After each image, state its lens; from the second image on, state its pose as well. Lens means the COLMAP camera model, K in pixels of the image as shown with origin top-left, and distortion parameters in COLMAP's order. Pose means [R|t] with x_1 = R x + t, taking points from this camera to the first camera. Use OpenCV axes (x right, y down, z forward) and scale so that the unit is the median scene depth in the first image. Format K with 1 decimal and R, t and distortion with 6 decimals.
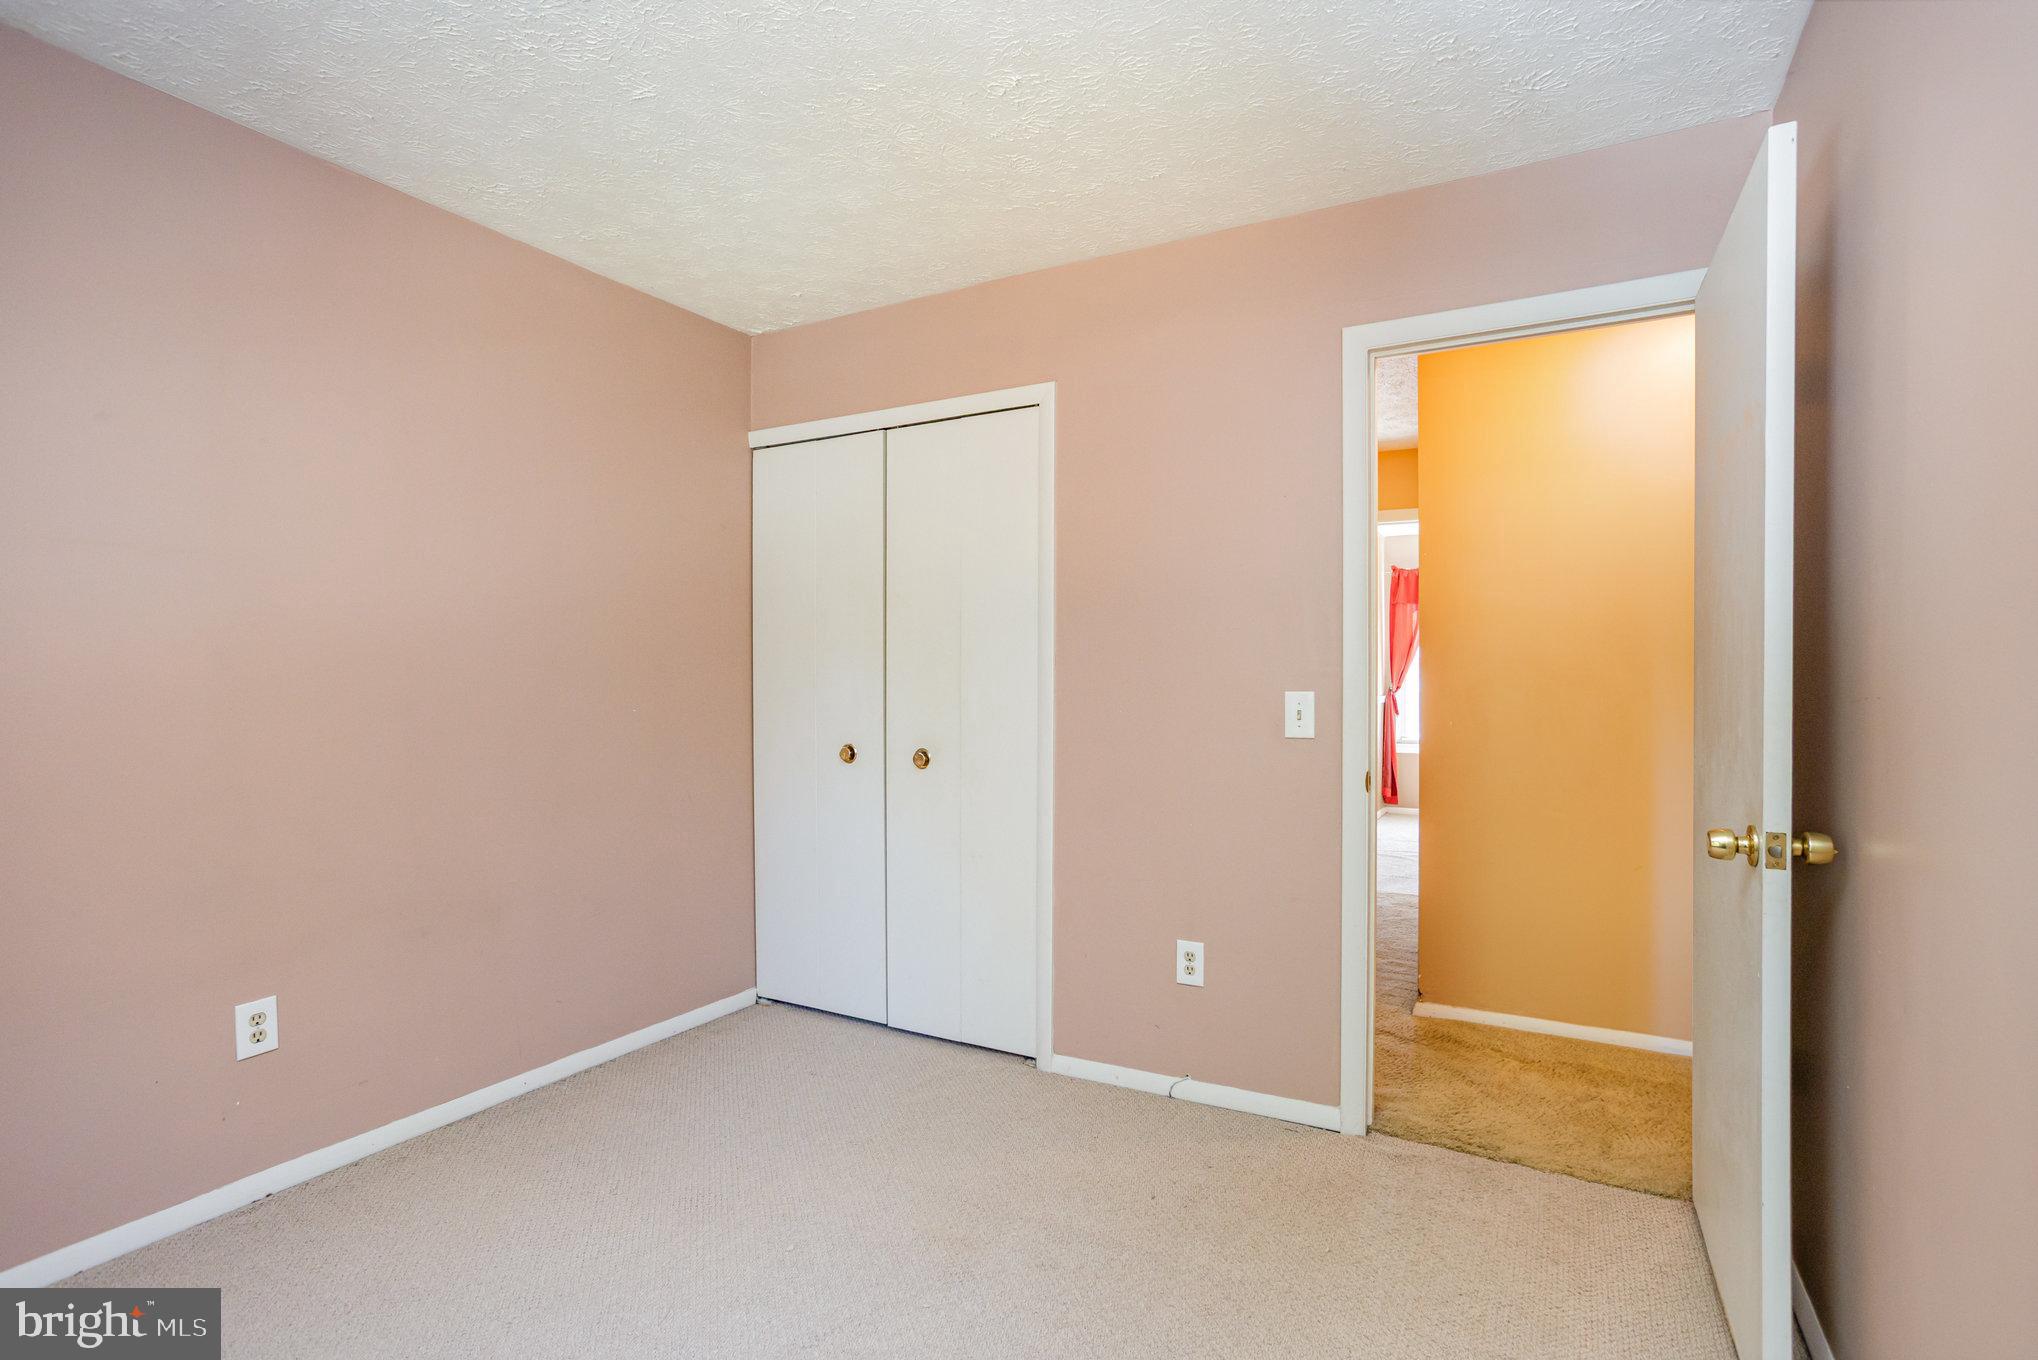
lens RADIAL K [[992.9, 0, 1018.0], [0, 992.9, 681.1], [0, 0, 1]] dist [-0.041430, 0.019932]
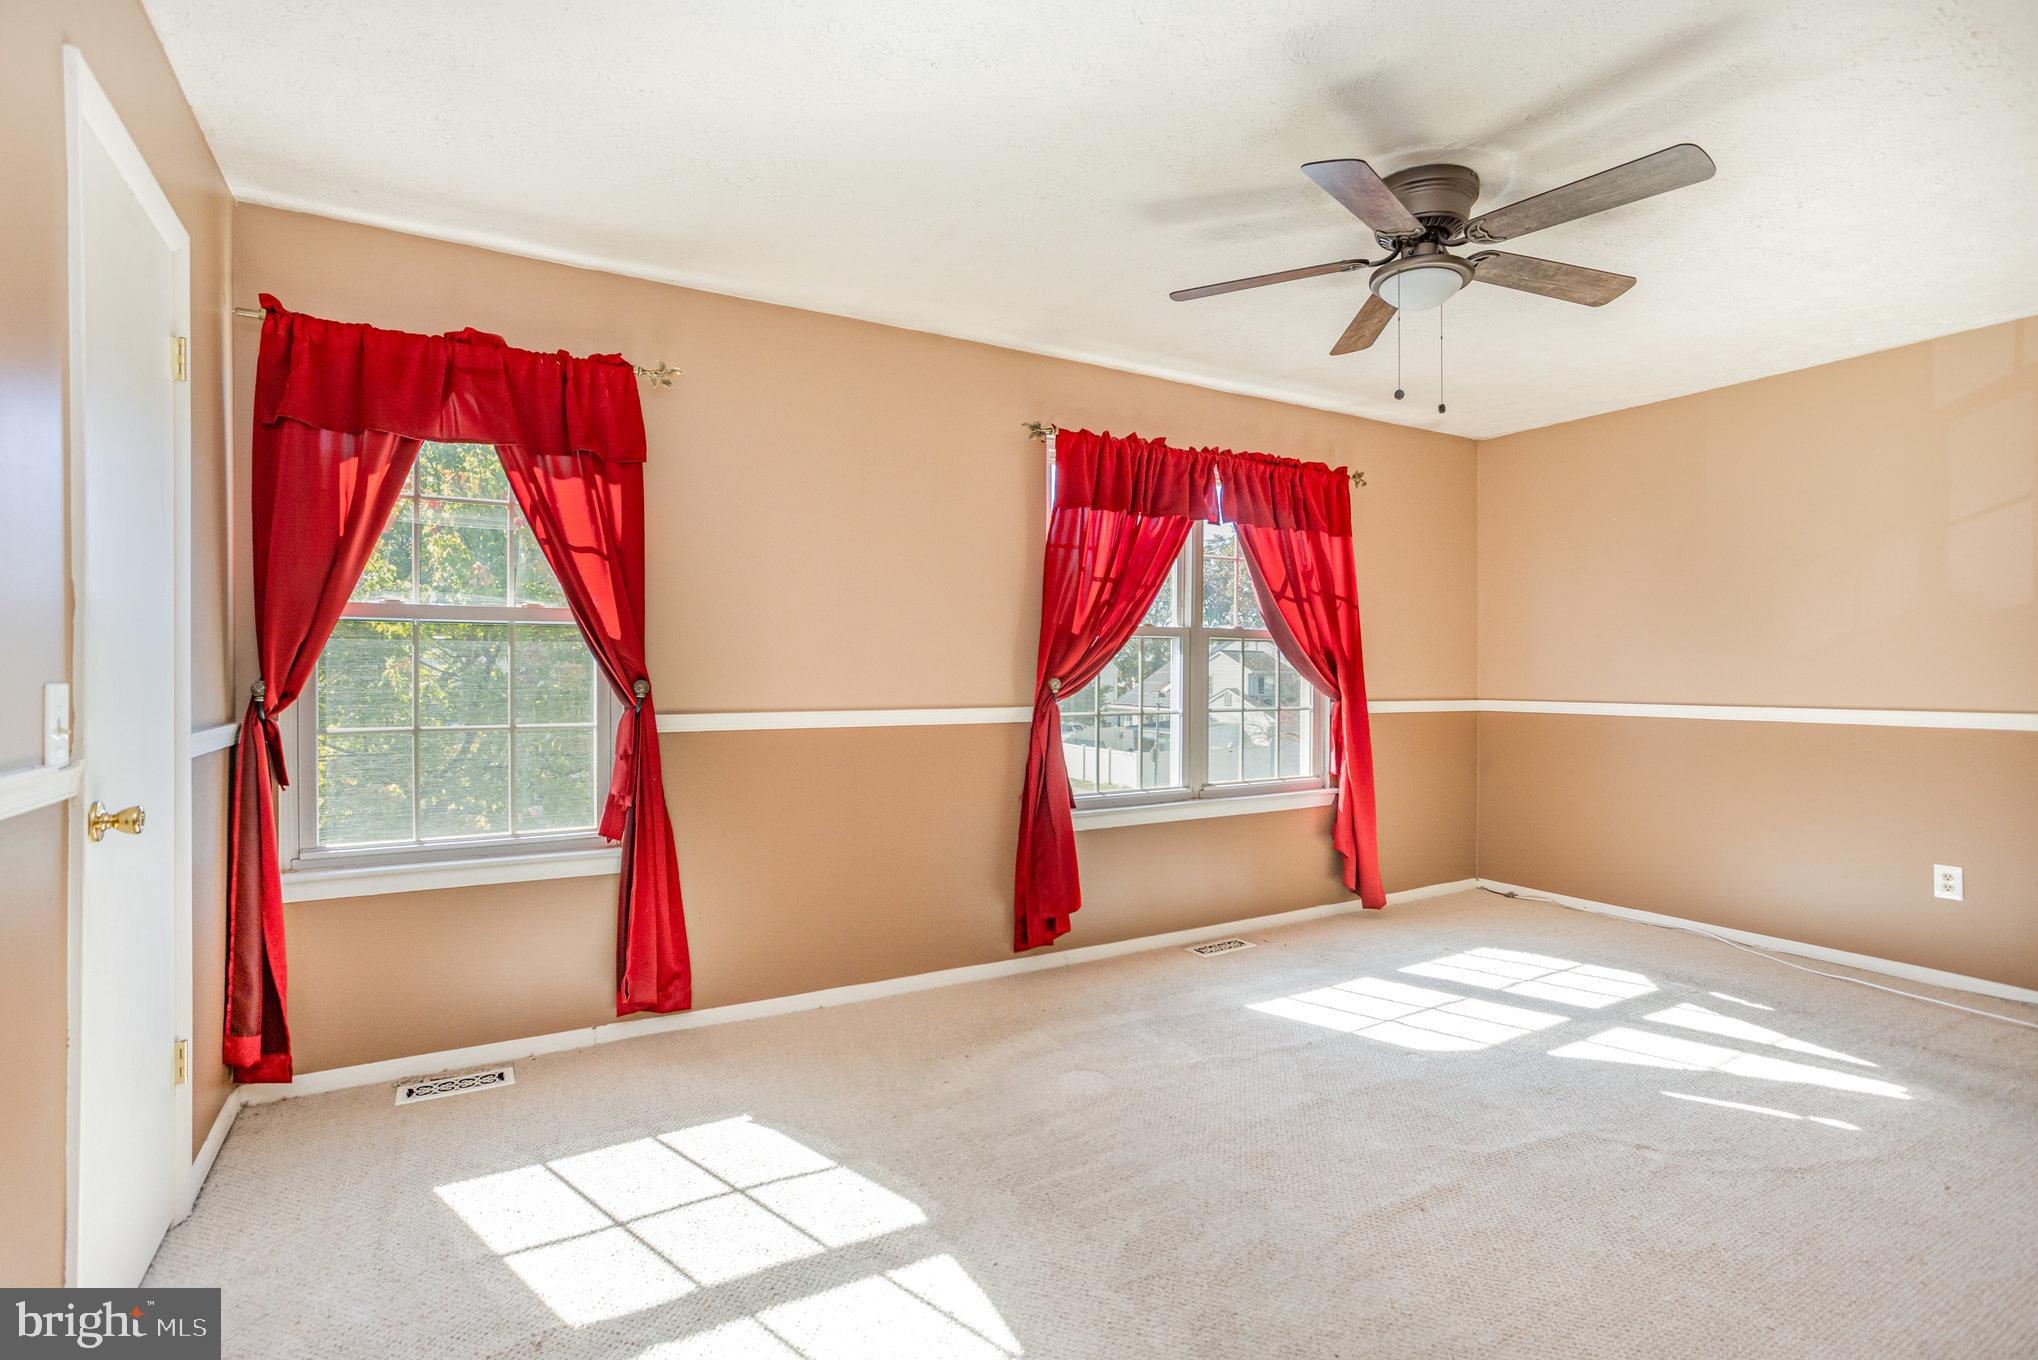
lens RADIAL K [[992.9, 0, 1023.1], [0, 992.9, 671.0], [0, 0, 1]] dist [-0.041430, 0.019932]
pose [[0.531109, -0.002106, 0.847301, 0.250017], [0.004015, 0.999992, -0.000031, -0.000254], [-0.847294, 0.003419, 0.531113, 0.645676]]
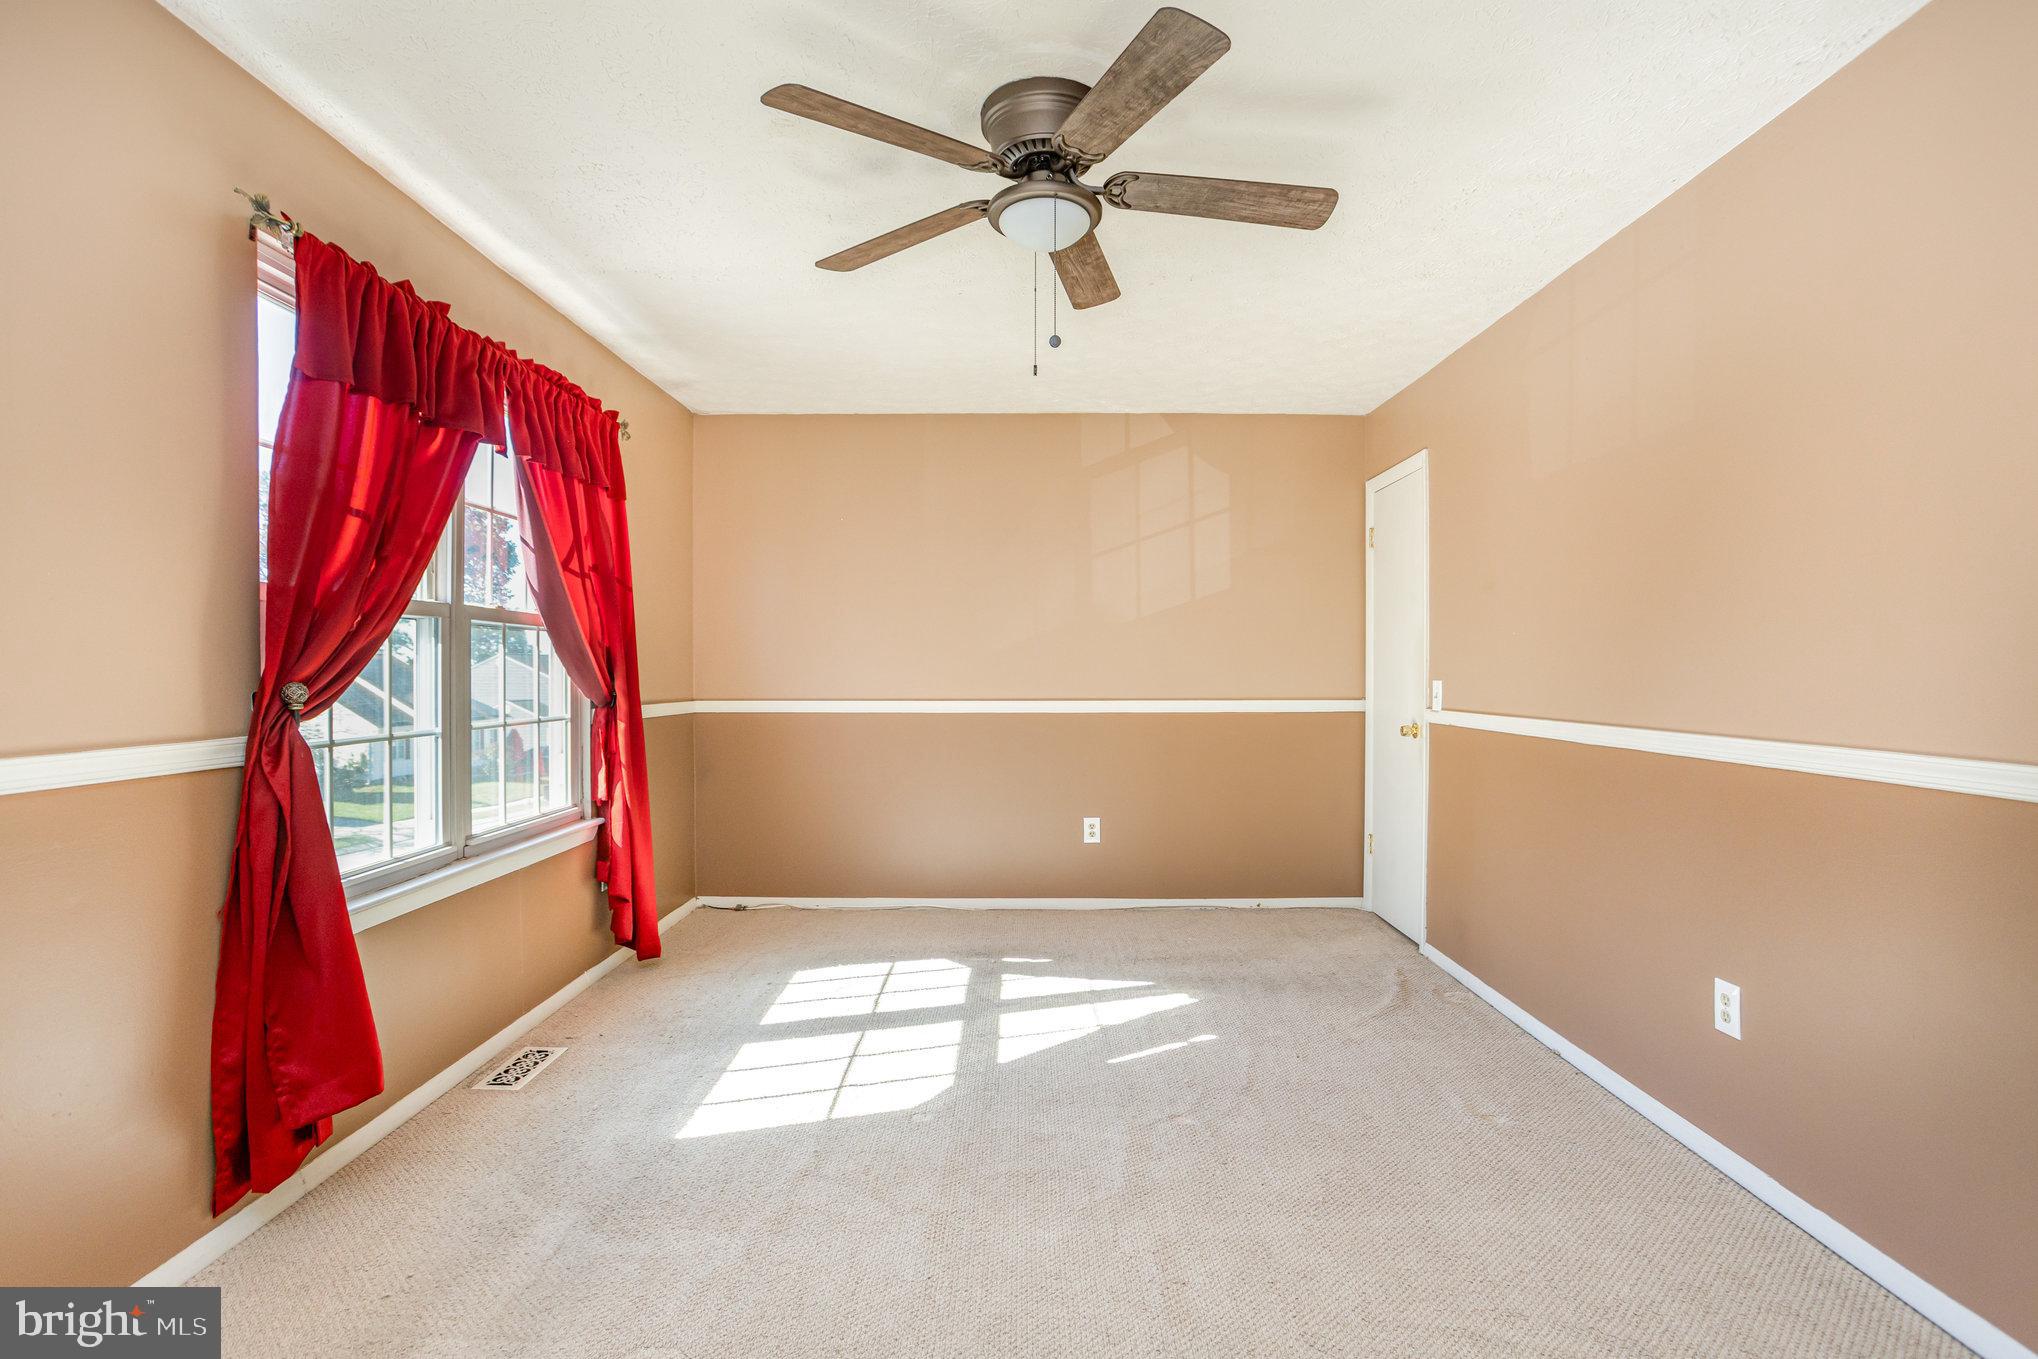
lens RADIAL K [[992.9, 0, 1026.4], [0, 992.9, 678.3], [0, 0, 1]] dist [-0.041430, 0.019932]
pose [[-0.469718, -0.011183, 0.882746, 0.339245], [0.001031, 0.999912, 0.013215, -0.000962], [-0.882816, 0.007117, -0.469665, 0.824864]]
